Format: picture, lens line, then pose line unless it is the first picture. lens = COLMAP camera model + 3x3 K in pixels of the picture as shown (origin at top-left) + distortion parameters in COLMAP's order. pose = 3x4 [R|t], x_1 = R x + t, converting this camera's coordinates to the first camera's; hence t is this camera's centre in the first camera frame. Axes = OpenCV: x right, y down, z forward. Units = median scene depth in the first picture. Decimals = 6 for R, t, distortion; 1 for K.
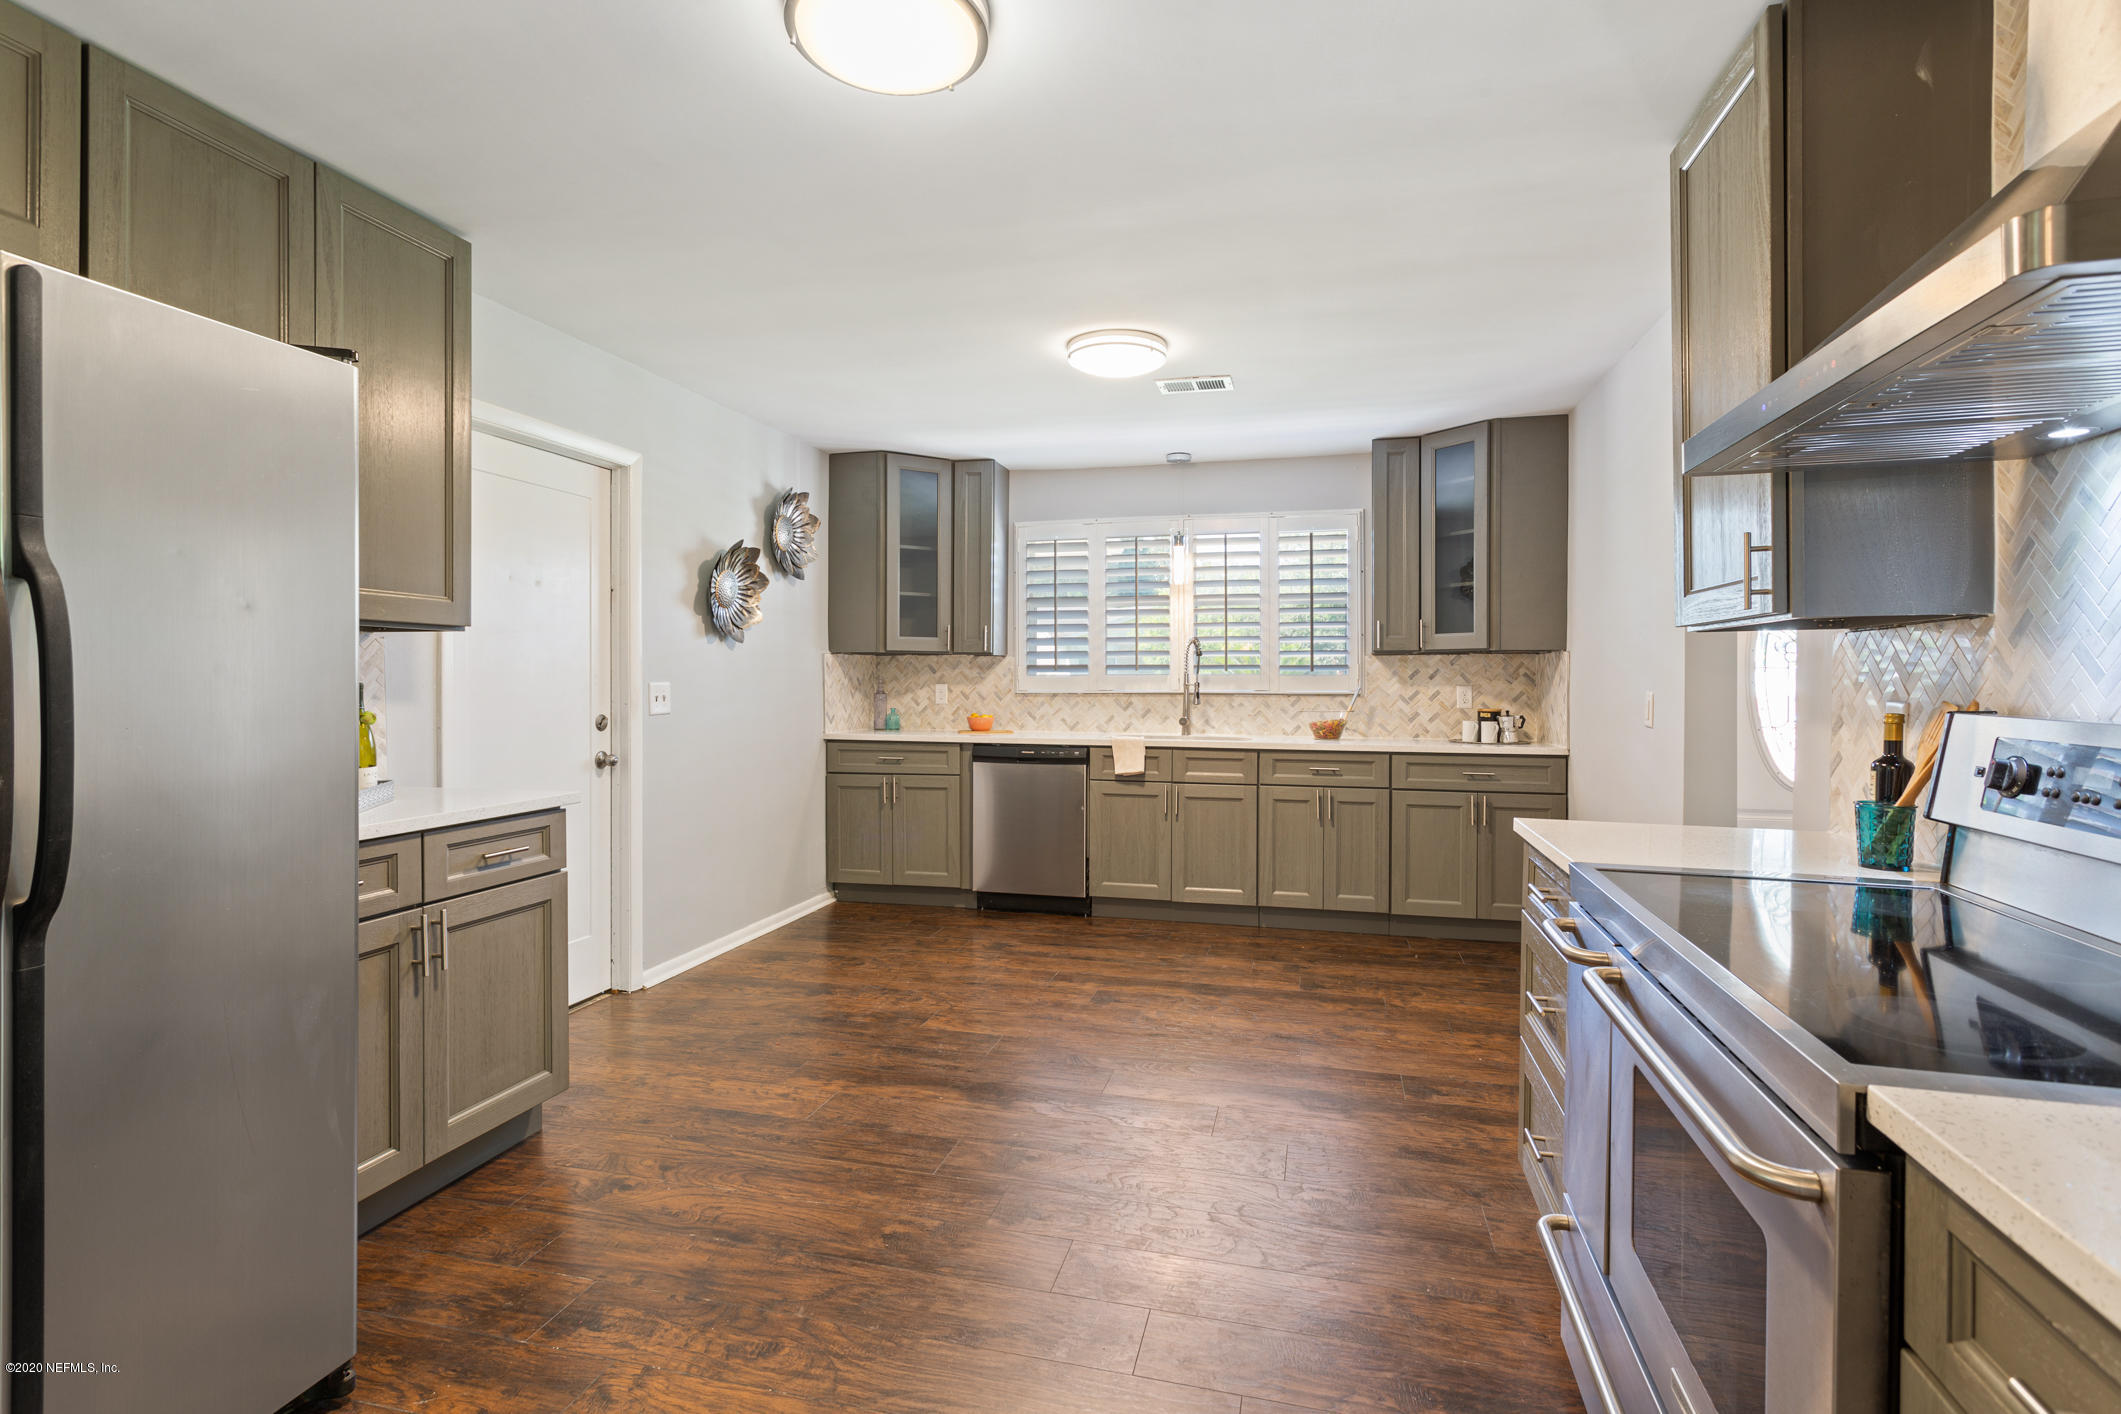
lens RADIAL K [[1026.6, 0, 1062.4], [0, 1026.6, 694.7], [0, 0, 1]] dist [0.000984, 0.000873]
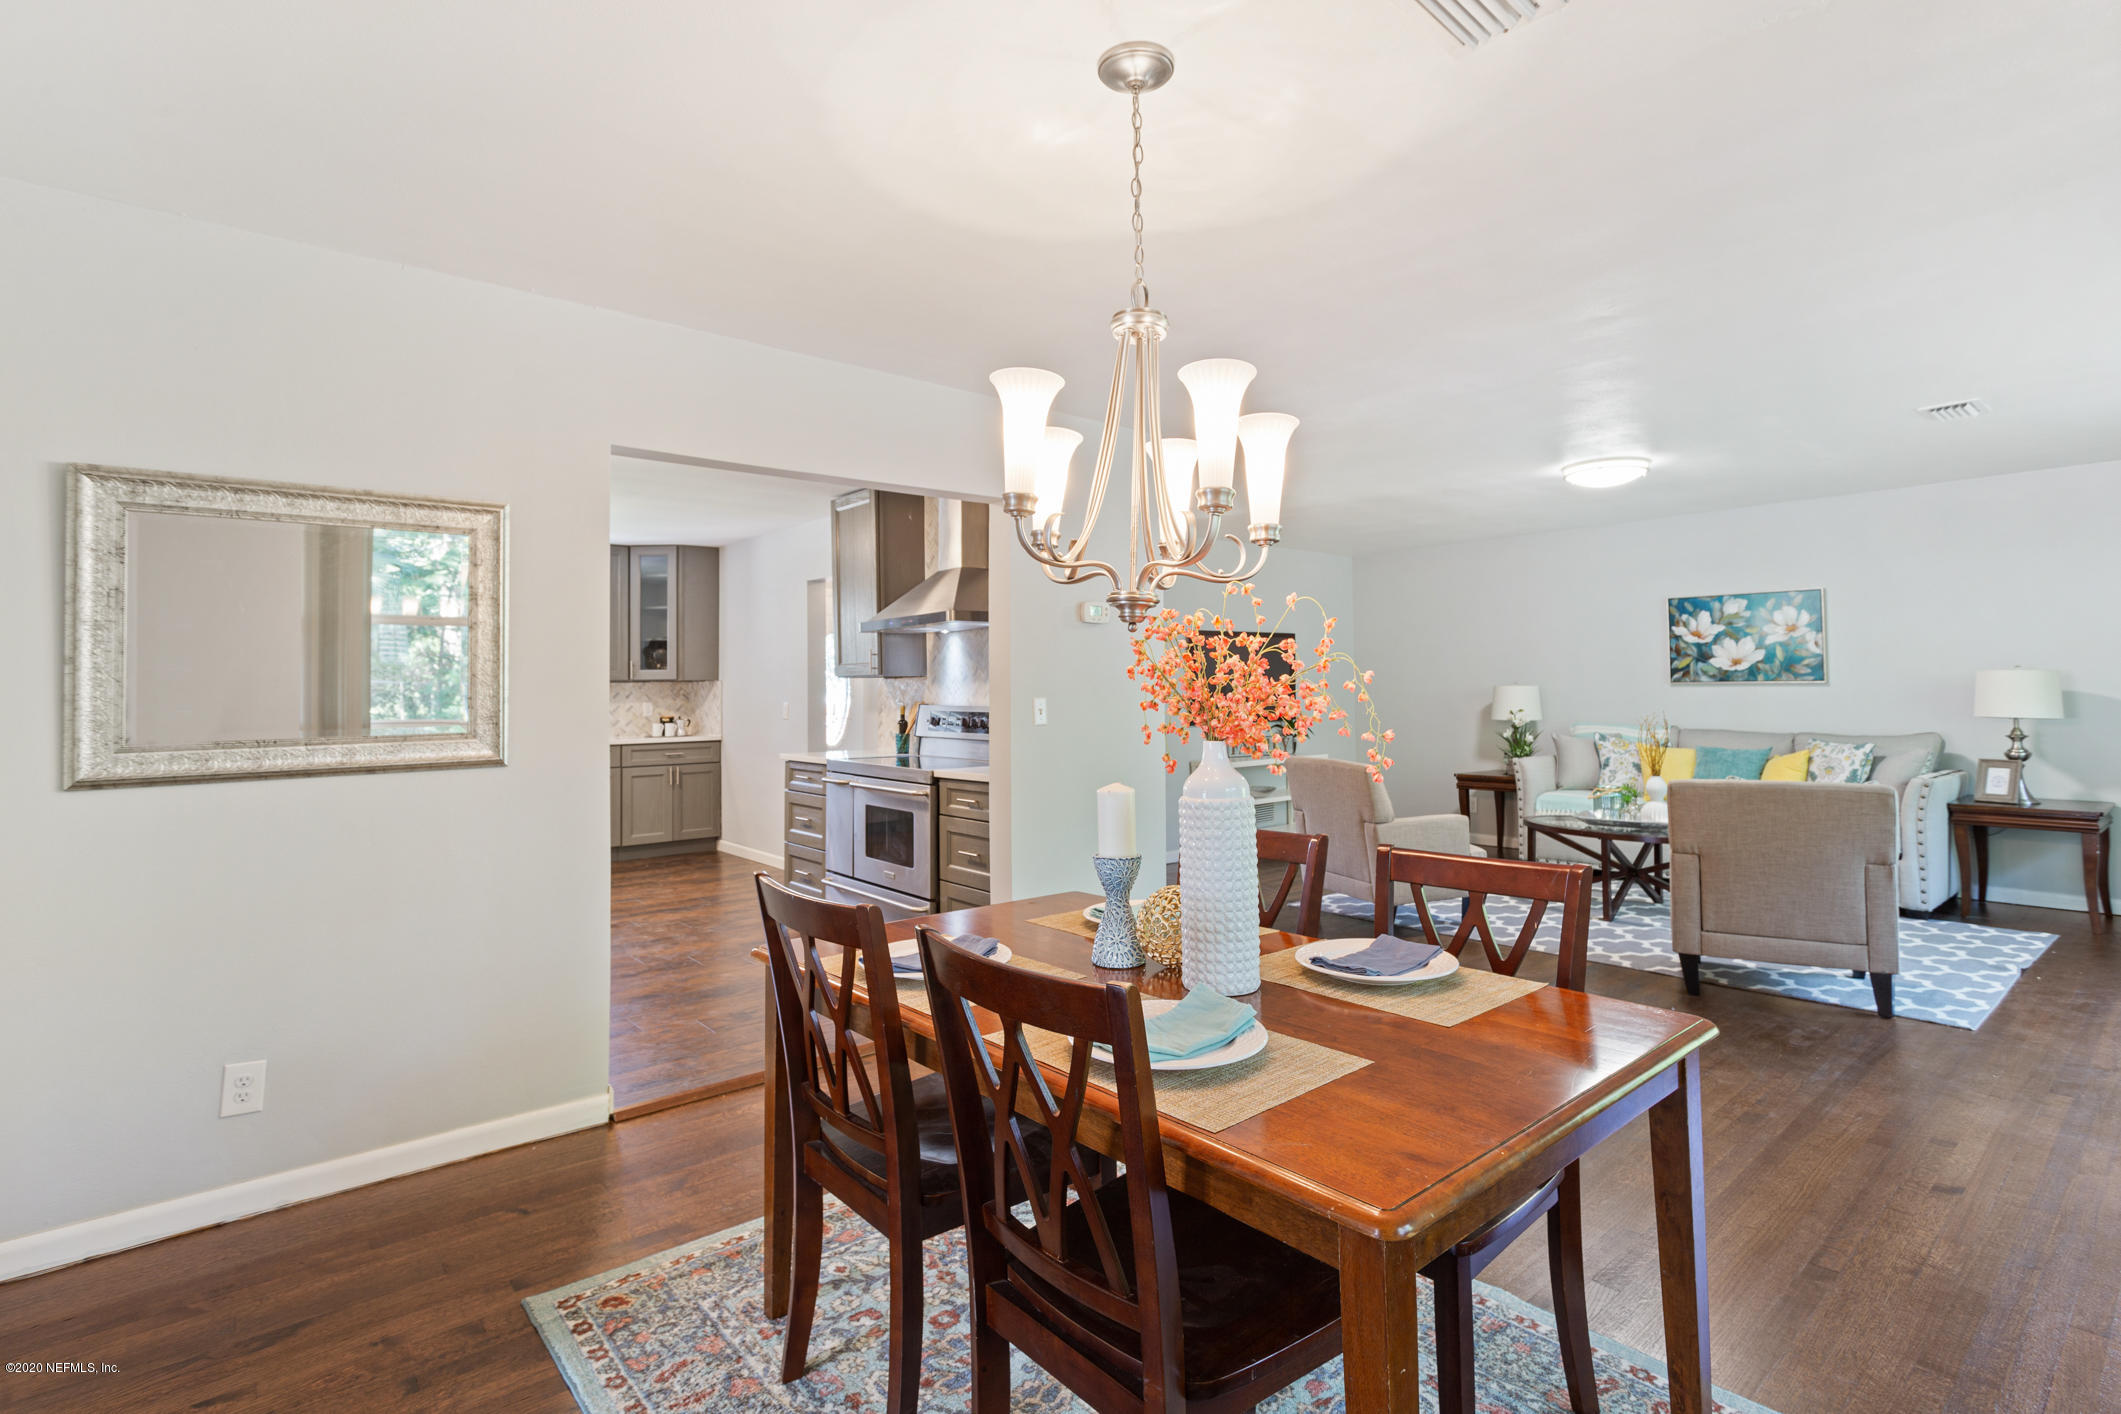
lens RADIAL K [[1026.6, 0, 1065.4], [0, 1026.6, 692.9], [0, 0, 1]] dist [0.000984, 0.000873]
pose [[0.582372, -0.005932, 0.812901, -0.512498], [0.022645, 0.999704, -0.008928, 0.005952], [-0.812607, 0.023608, 0.582334, -0.435378]]
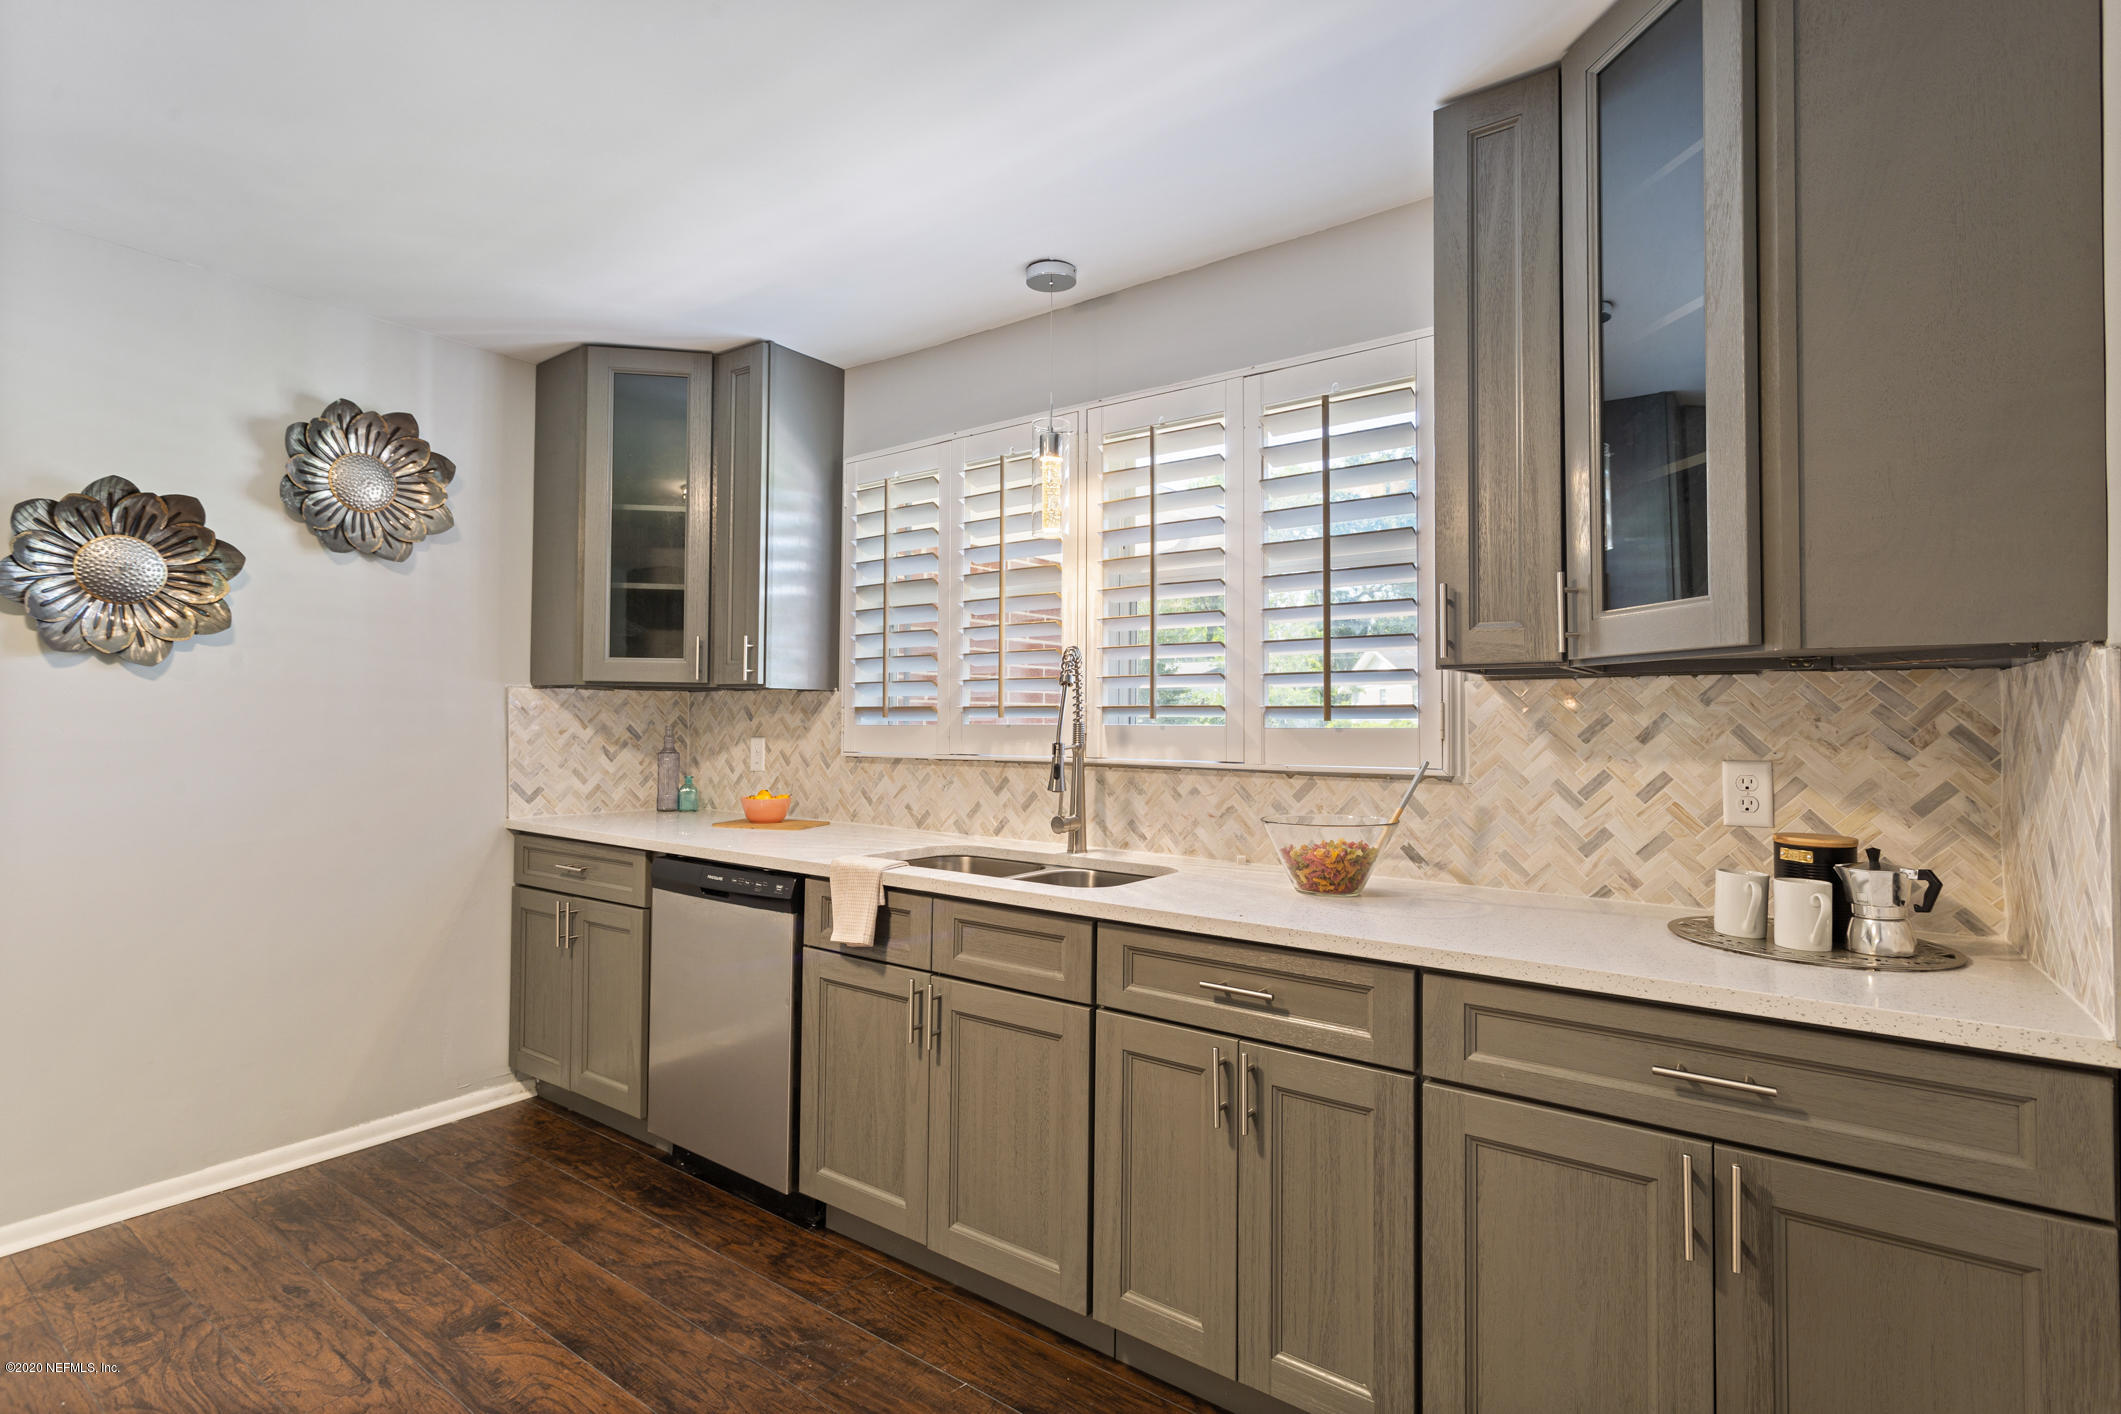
lens RADIAL K [[1026.6, 0, 1041.7], [0, 1026.6, 683.7], [0, 0, 1]] dist [0.000984, 0.000873]
pose [[0.920946, -0.010551, -0.389548, 0.304109], [-0.009781, 0.998693, -0.050173, -0.015449], [0.389568, 0.050017, 0.919639, 0.574468]]
